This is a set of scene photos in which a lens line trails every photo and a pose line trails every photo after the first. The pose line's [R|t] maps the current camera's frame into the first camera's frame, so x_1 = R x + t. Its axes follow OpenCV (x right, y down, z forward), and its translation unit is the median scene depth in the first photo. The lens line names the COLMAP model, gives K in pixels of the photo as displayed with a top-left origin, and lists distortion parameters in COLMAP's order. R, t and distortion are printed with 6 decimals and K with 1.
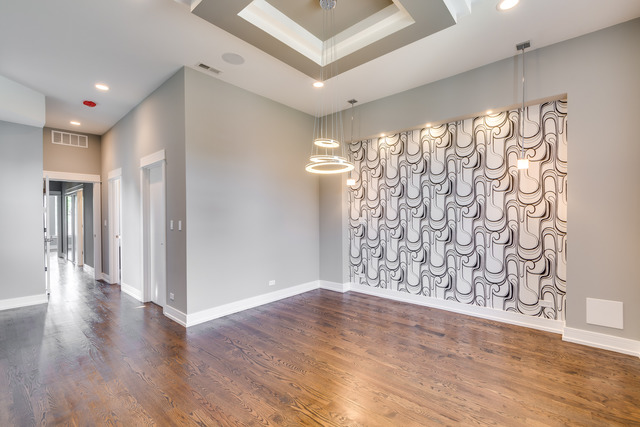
lens RADIAL K [[283.5, 0, 323.4], [0, 283.5, 217.6], [0, 0, 1]] dist [-0.005588, 0.000999]
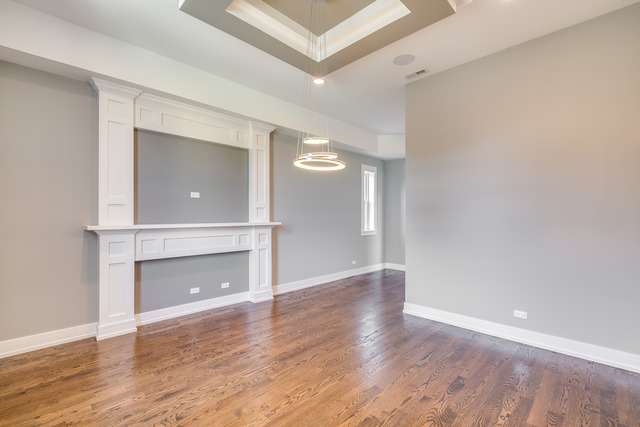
lens RADIAL K [[283.5, 0, 323.7], [0, 283.5, 213.0], [0, 0, 1]] dist [-0.005588, 0.000999]
pose [[-0.064212, -0.008094, -0.997903, 0.662956], [-0.006171, 0.999951, -0.007714, -0.003055], [0.997917, 0.005663, -0.064258, 0.735927]]
